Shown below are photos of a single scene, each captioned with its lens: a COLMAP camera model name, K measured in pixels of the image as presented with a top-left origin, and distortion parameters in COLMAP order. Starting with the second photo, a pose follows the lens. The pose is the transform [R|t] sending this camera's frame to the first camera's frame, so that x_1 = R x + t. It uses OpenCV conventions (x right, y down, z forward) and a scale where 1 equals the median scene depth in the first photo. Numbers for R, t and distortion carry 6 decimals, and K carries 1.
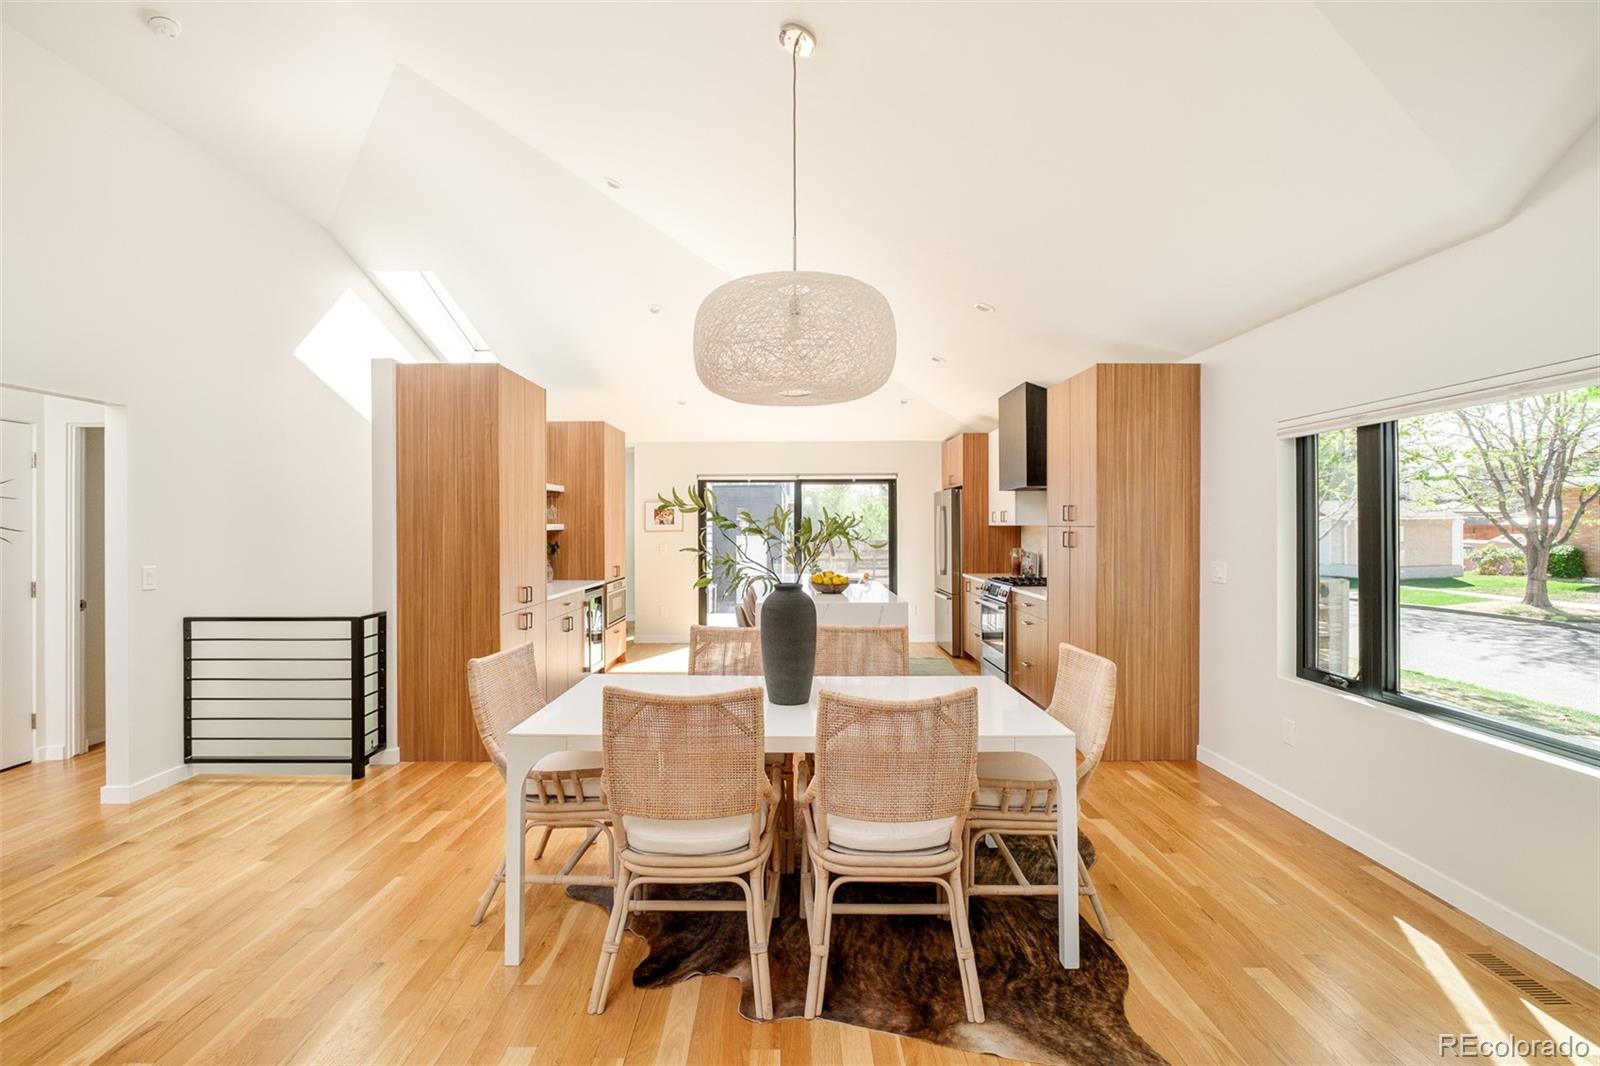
lens RADIAL K [[696.9, 0, 800.0], [0, 696.9, 533.0], [0, 0, 1]] dist [-0.002556, -0.000461]
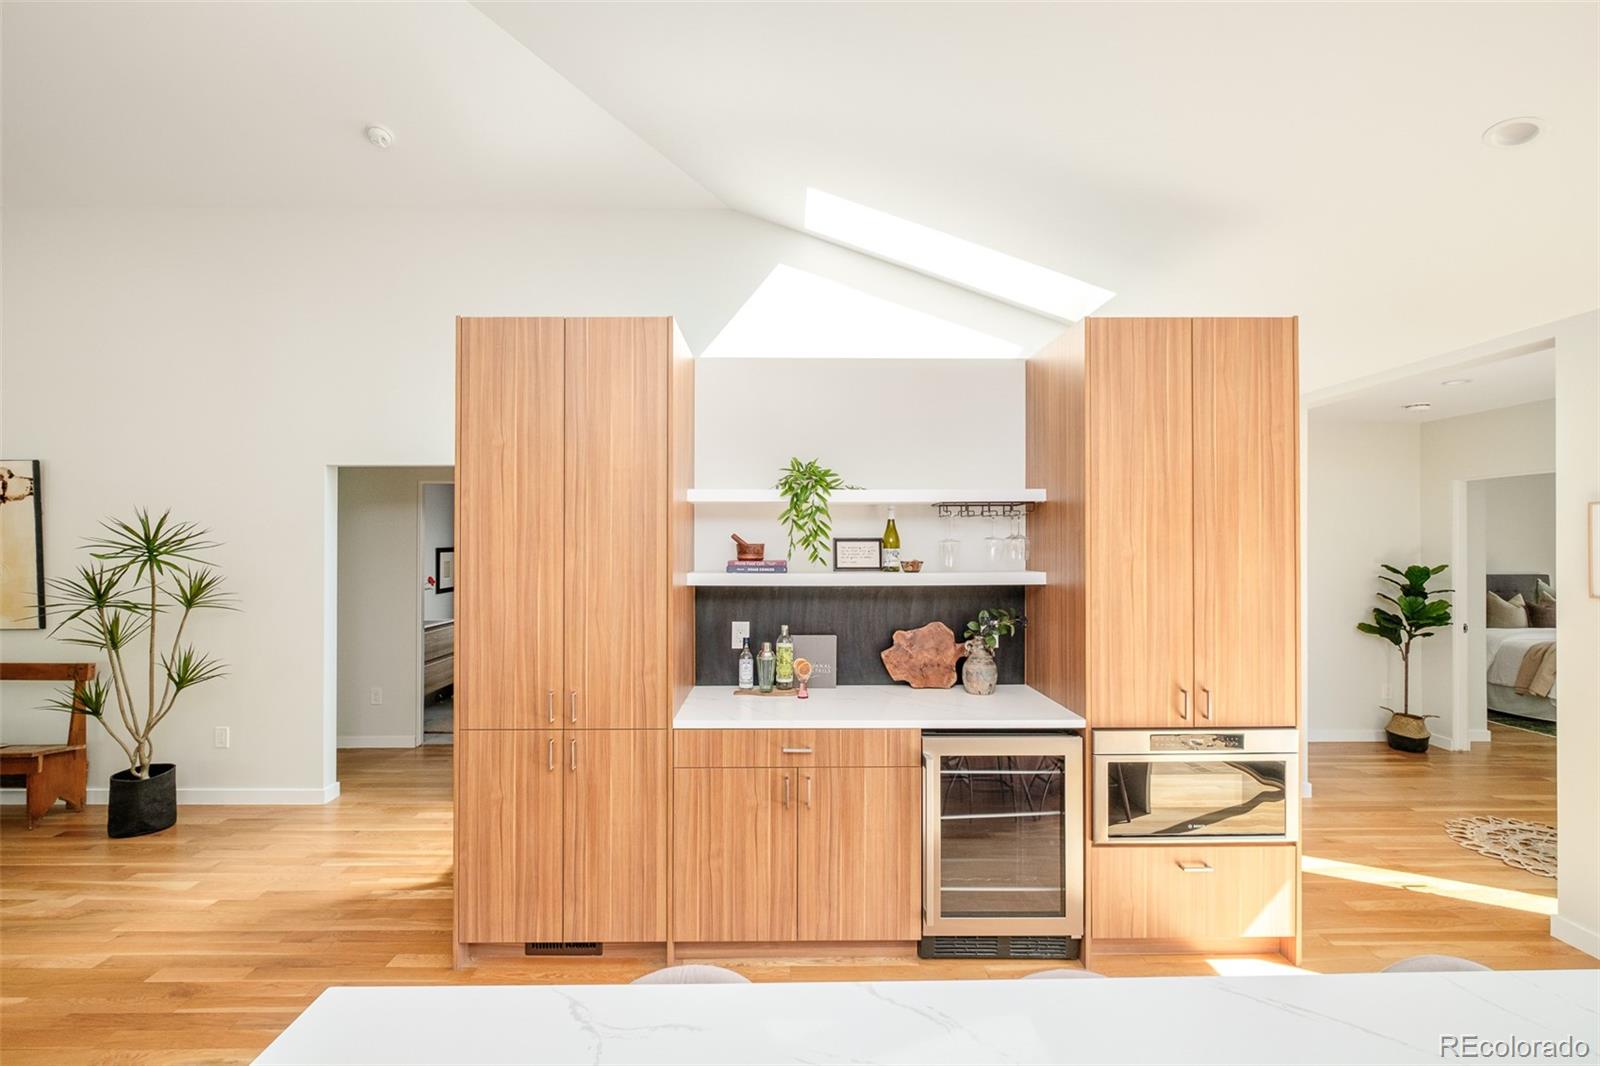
lens RADIAL K [[696.9, 0, 800.0], [0, 696.9, 533.0], [0, 0, 1]] dist [-0.002556, -0.000461]
pose [[-0.001510, -0.006216, -0.999980, 0.242203], [-0.001097, 0.999980, -0.006214, -0.071069], [0.999998, 0.001088, -0.001517, 1.606343]]
